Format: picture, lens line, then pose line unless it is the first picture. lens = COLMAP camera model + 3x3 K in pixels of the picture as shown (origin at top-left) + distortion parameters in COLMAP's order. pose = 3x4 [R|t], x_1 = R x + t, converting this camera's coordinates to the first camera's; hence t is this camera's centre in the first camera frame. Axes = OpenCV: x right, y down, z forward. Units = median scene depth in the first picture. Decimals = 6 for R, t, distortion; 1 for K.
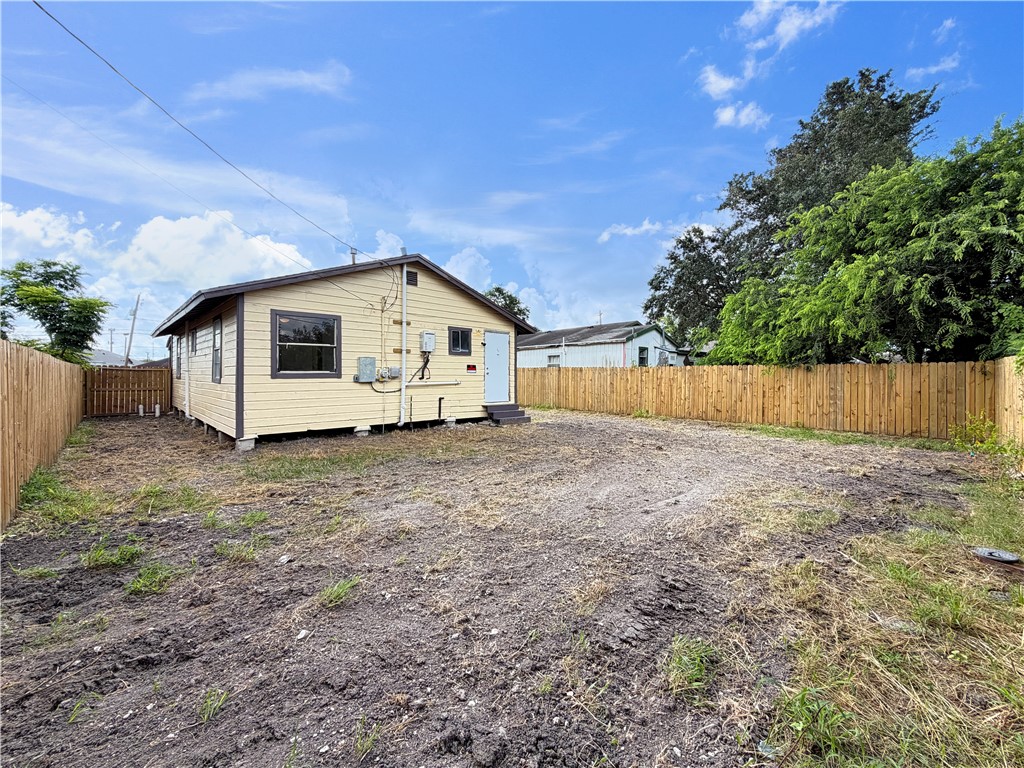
lens RADIAL K [[415.7, 0, 512.0], [0, 415.7, 384.0], [0, 0, 1]] dist [0.000256, 0.000104]
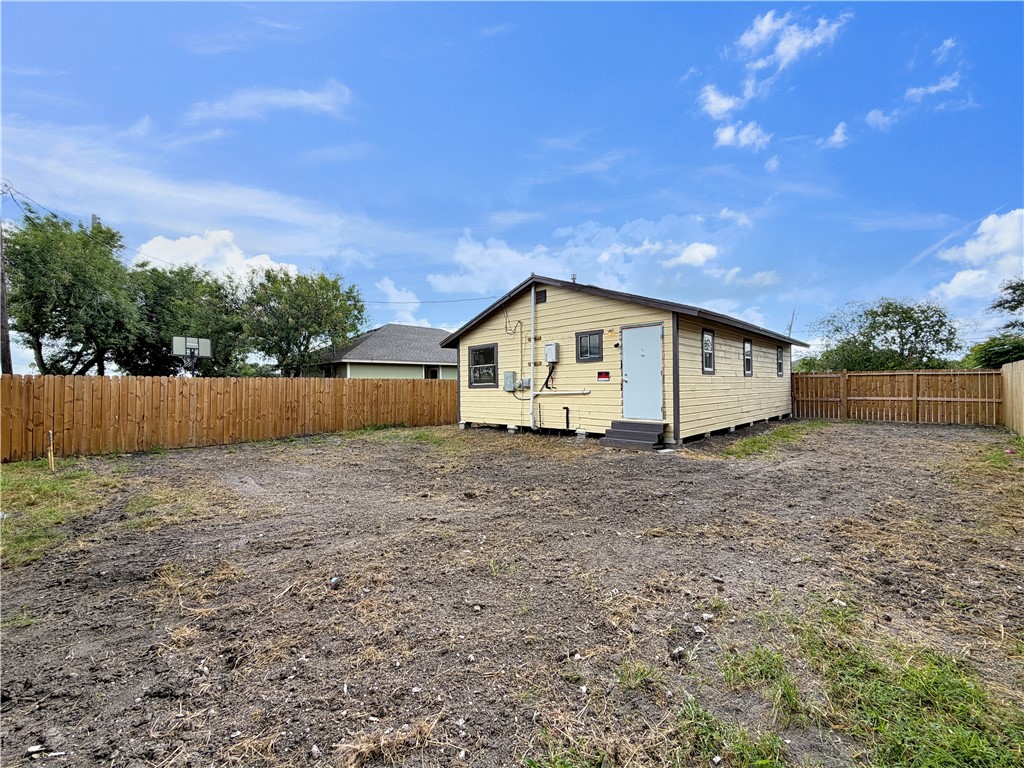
lens RADIAL K [[415.7, 0, 512.0], [0, 415.7, 384.0], [0, 0, 1]] dist [0.000256, 0.000104]
pose [[0.017007, -0.011310, -0.999791, 0.812048], [-0.006000, 0.999917, -0.011414, -0.010308], [0.999837, 0.006193, 0.016938, 0.858733]]
